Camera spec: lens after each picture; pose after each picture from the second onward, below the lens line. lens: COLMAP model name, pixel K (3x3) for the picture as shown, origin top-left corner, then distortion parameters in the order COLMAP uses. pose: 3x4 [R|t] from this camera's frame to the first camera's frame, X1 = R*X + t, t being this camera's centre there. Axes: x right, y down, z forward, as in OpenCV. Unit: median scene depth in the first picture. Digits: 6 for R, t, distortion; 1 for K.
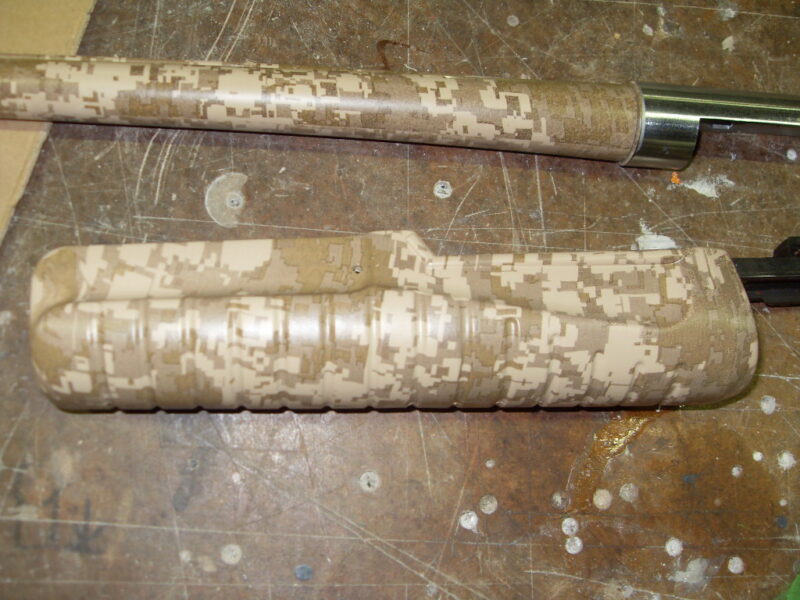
lens RADIAL K [[896.9, 0, 400.0], [0, 896.9, 300.0], [0, 0, 1]] dist [-0.187520, 0.153360]
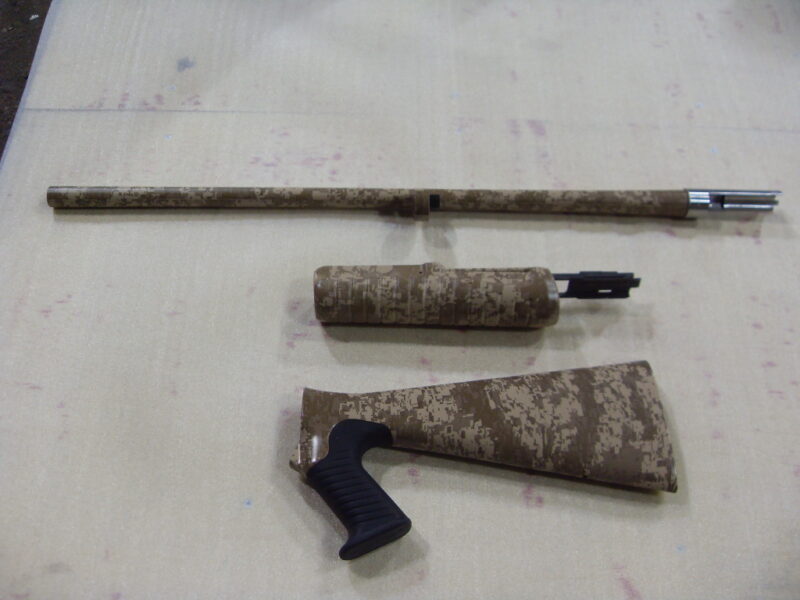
lens RADIAL K [[896.9, 0, 400.0], [0, 896.9, 300.0], [0, 0, 1]] dist [-0.187520, 0.153360]
pose [[0.995024, -0.022873, -0.096971, 0.181469], [-0.018394, 0.914386, -0.404426, 1.320515], [0.097919, 0.404198, 0.909415, -1.790245]]
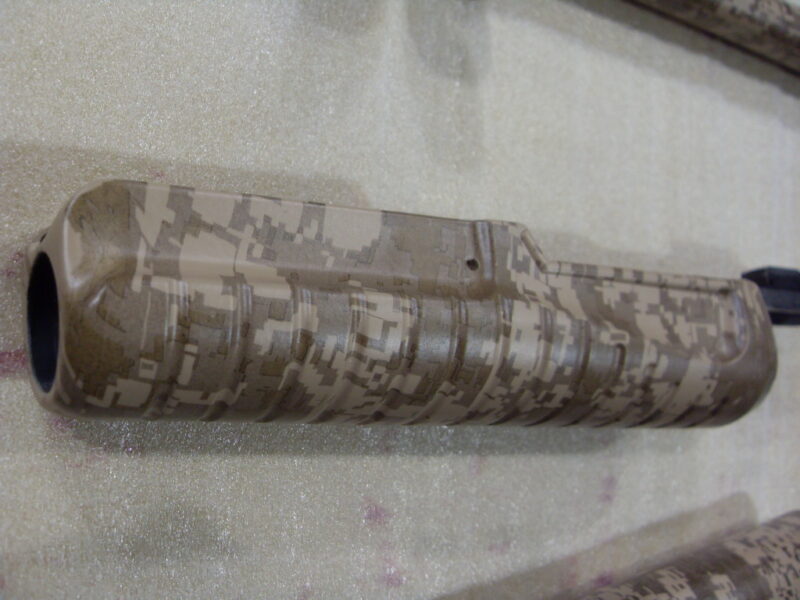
lens RADIAL K [[896.9, 0, 400.0], [0, 896.9, 300.0], [0, 0, 1]] dist [-0.187520, 0.153360]
pose [[0.874070, 0.103146, 0.474724, -0.497719], [-0.164978, 0.982149, 0.090362, -0.067340], [-0.456929, -0.157302, 0.875484, 0.326793]]
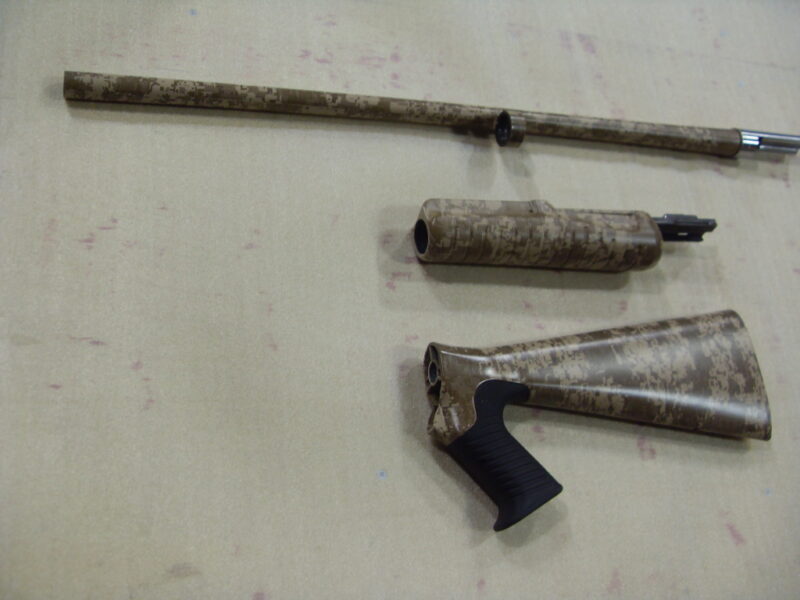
lens RADIAL K [[896.9, 0, 400.0], [0, 896.9, 300.0], [0, 0, 1]] dist [-0.187520, 0.153360]
pose [[0.975448, 0.001399, 0.220224, -1.099814], [0.047534, 0.975072, -0.216737, 0.850932], [-0.215037, 0.221883, 0.951066, -1.566511]]
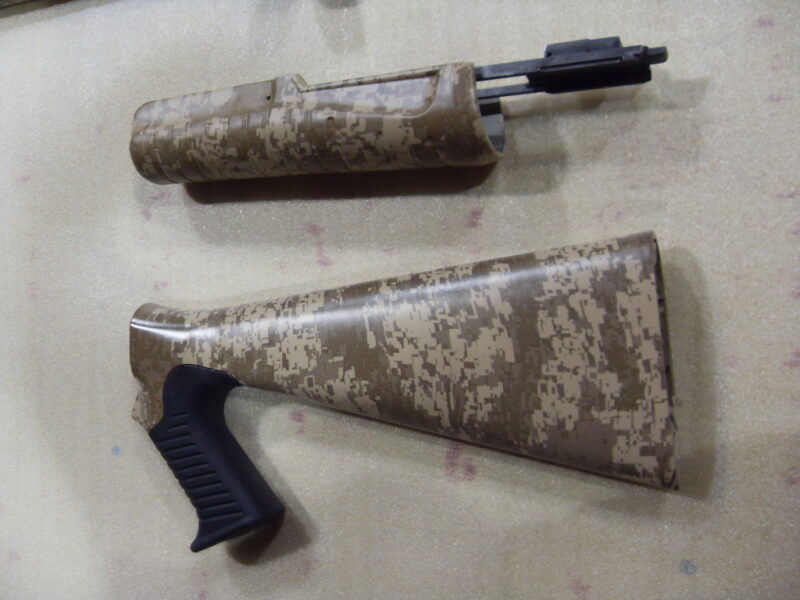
lens RADIAL K [[896.9, 0, 400.0], [0, 896.9, 300.0], [0, 0, 1]] dist [-0.187520, 0.153360]
pose [[0.864324, 0.020956, -0.502498, 1.127733], [0.063106, 0.986716, 0.149697, 0.121640], [0.498960, -0.161098, 0.851520, -0.479887]]
